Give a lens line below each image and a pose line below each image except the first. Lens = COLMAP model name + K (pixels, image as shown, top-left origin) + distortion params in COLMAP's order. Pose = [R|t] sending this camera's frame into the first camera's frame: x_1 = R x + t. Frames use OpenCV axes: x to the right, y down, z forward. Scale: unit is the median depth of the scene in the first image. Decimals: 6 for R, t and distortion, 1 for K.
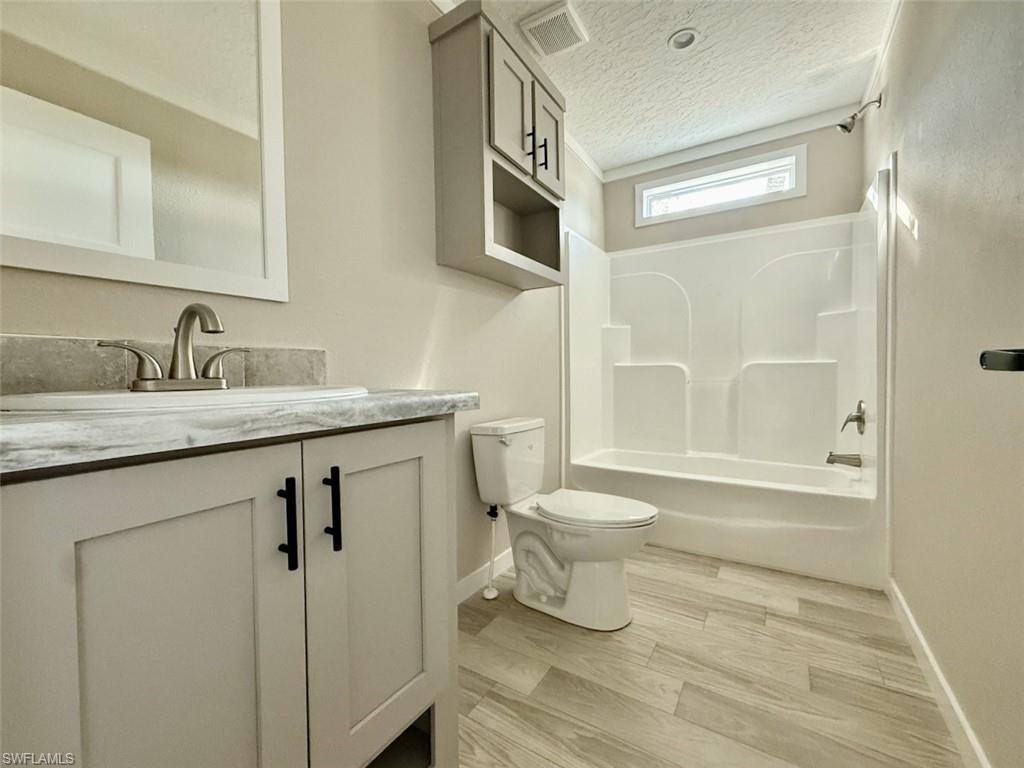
lens RADIAL K [[412.4, 0, 514.0], [0, 412.4, 382.8], [0, 0, 1]] dist [0.000288, -0.000427]
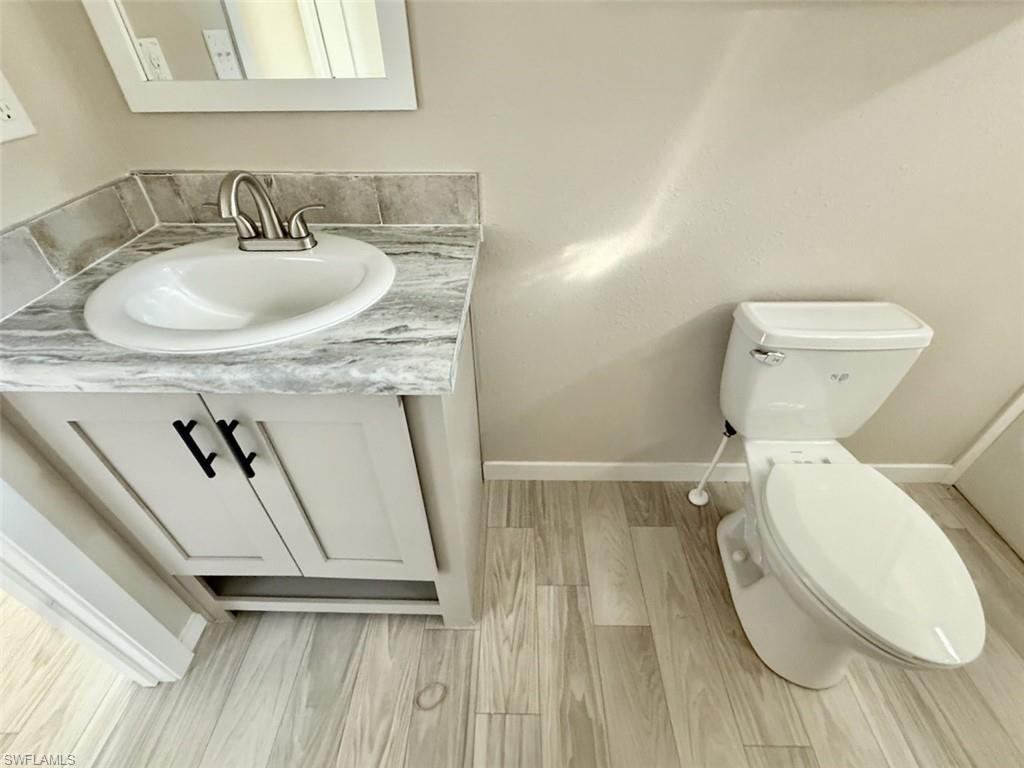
lens RADIAL K [[456.5, 0, 517.4], [0, 456.5, 383.6], [0, 0, 1]] dist [-0.000845, 0.000100]
pose [[0.531193, 0.541786, -0.651385, 0.365356], [-0.028756, 0.779908, 0.625234, -0.342776], [0.846763, -0.313388, 0.429861, 0.673271]]
